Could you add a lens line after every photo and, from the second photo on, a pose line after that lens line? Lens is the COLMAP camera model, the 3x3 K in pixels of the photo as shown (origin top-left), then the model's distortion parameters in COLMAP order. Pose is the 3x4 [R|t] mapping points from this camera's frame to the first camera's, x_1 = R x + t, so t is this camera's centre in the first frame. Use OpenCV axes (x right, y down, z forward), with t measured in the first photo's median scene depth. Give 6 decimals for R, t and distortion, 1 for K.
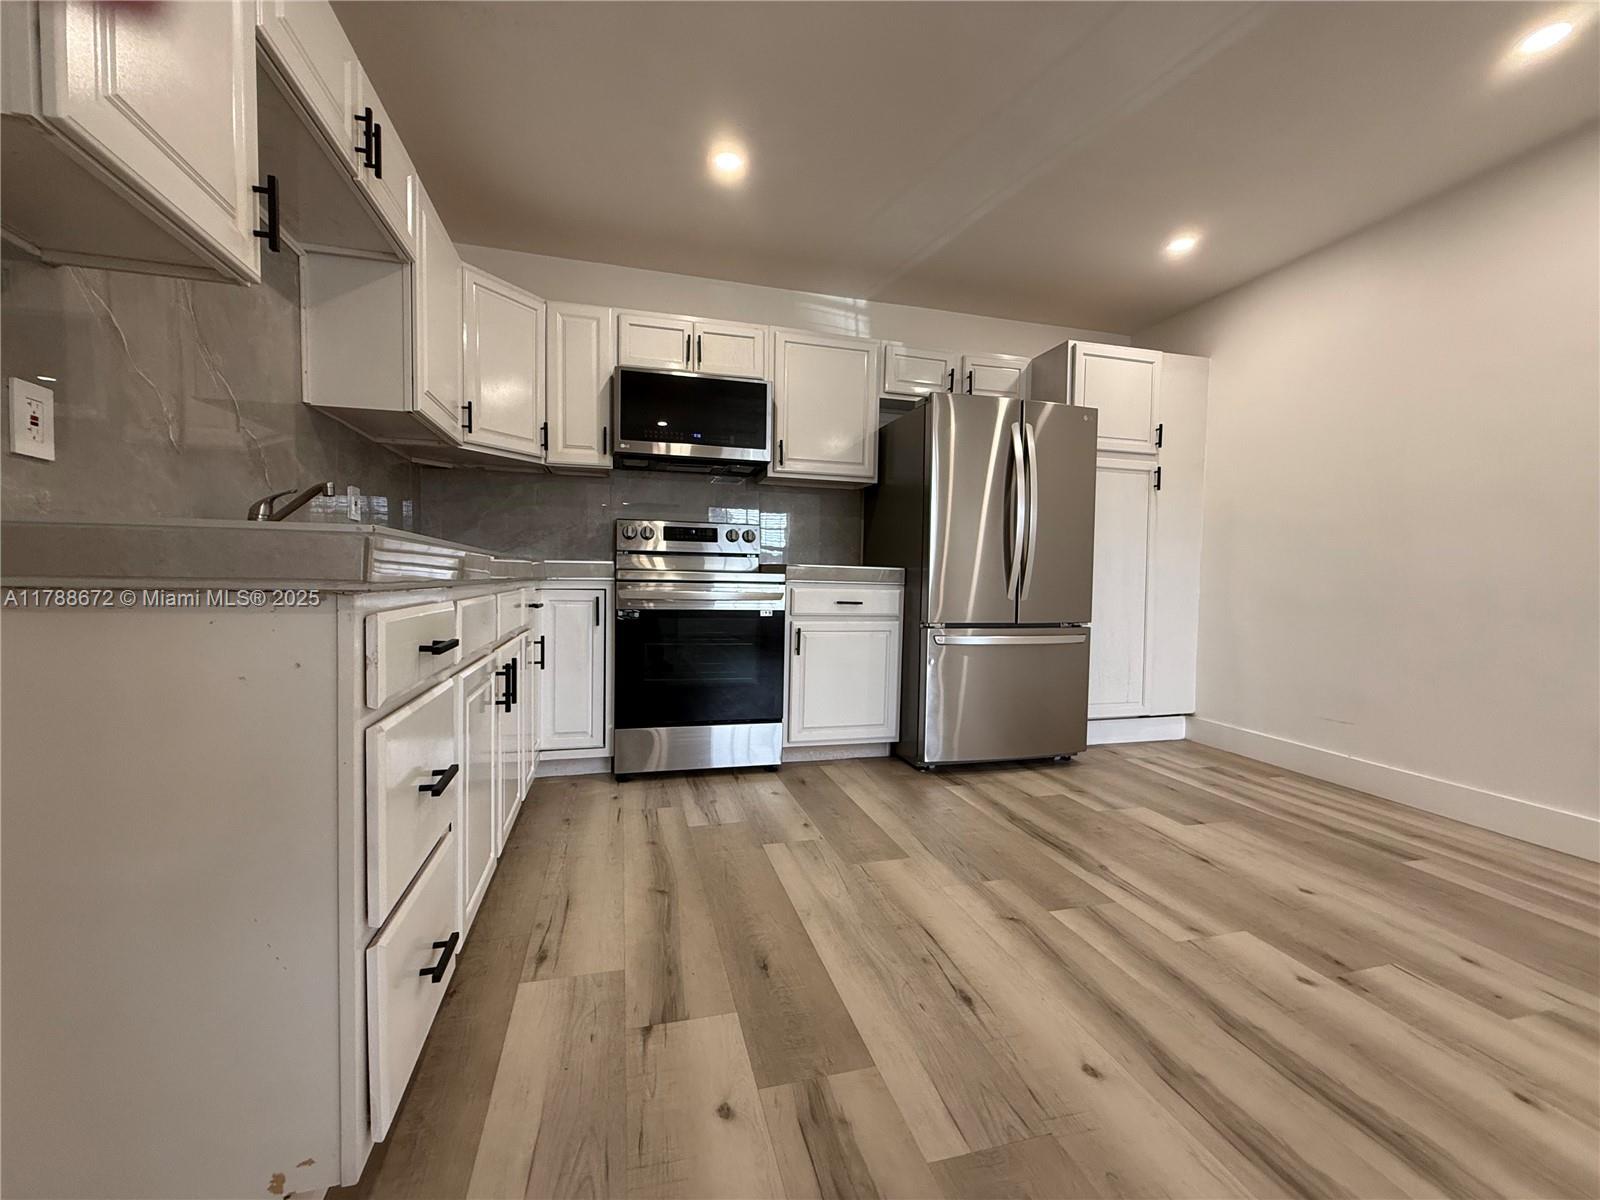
lens RADIAL K [[639.0, 0, 795.7], [0, 639.0, 597.0], [0, 0, 1]] dist [0.007610, 0.000021]
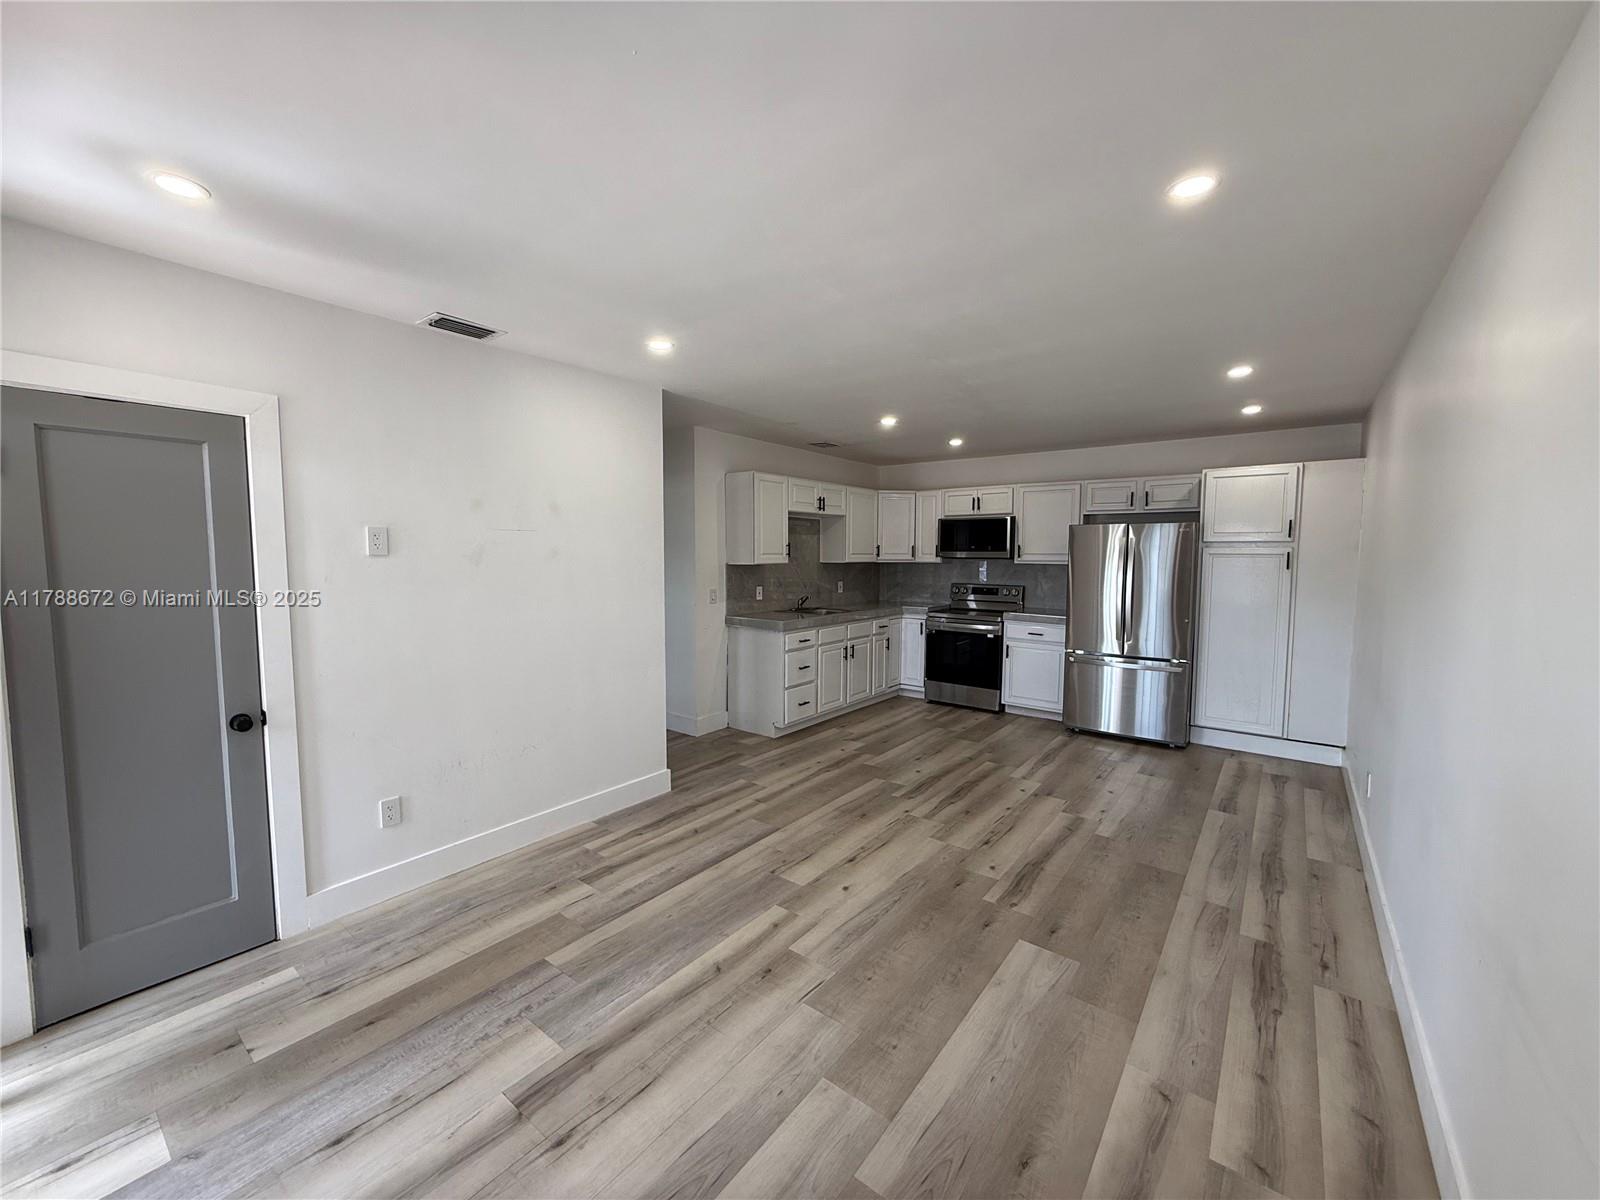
lens RADIAL K [[639.0, 0, 795.7], [0, 639.0, 597.0], [0, 0, 1]] dist [0.007610, 0.000021]
pose [[0.598890, 0.043513, -0.799648, 1.328049], [-0.023552, 0.999048, 0.036725, -0.174778], [0.800485, -0.003161, 0.599345, -0.800615]]
